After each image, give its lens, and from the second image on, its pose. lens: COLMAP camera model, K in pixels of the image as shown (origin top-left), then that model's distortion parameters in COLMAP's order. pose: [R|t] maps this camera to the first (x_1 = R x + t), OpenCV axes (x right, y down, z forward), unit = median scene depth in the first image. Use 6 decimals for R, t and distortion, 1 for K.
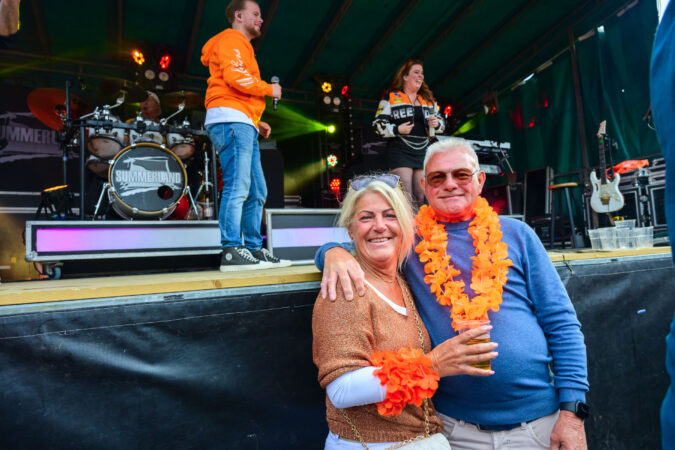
lens RADIAL K [[458.6, 0, 336.1], [0, 458.6, 231.5], [0, 0, 1]] dist [-0.002630, -0.000260]
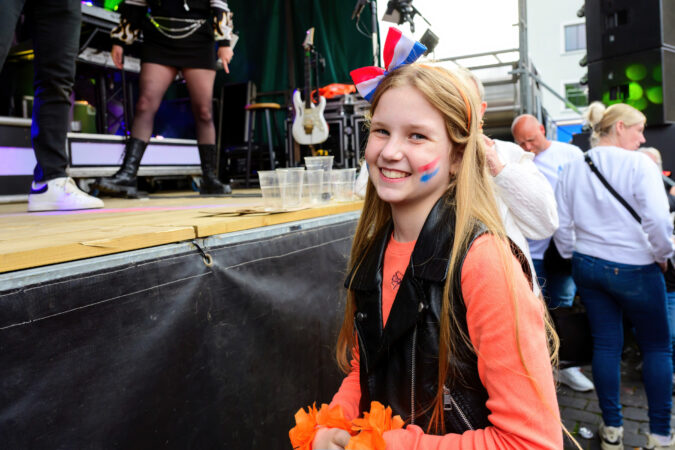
lens RADIAL K [[545.8, 0, 337.5], [0, 545.8, 225.0], [0, 0, 1]] dist [0.004743, 0.000425]
pose [[0.839770, -0.019521, 0.542591, 0.098495], [-0.046088, 0.993183, 0.107063, -0.005132], [-0.540983, -0.114916, 0.833146, 0.142323]]
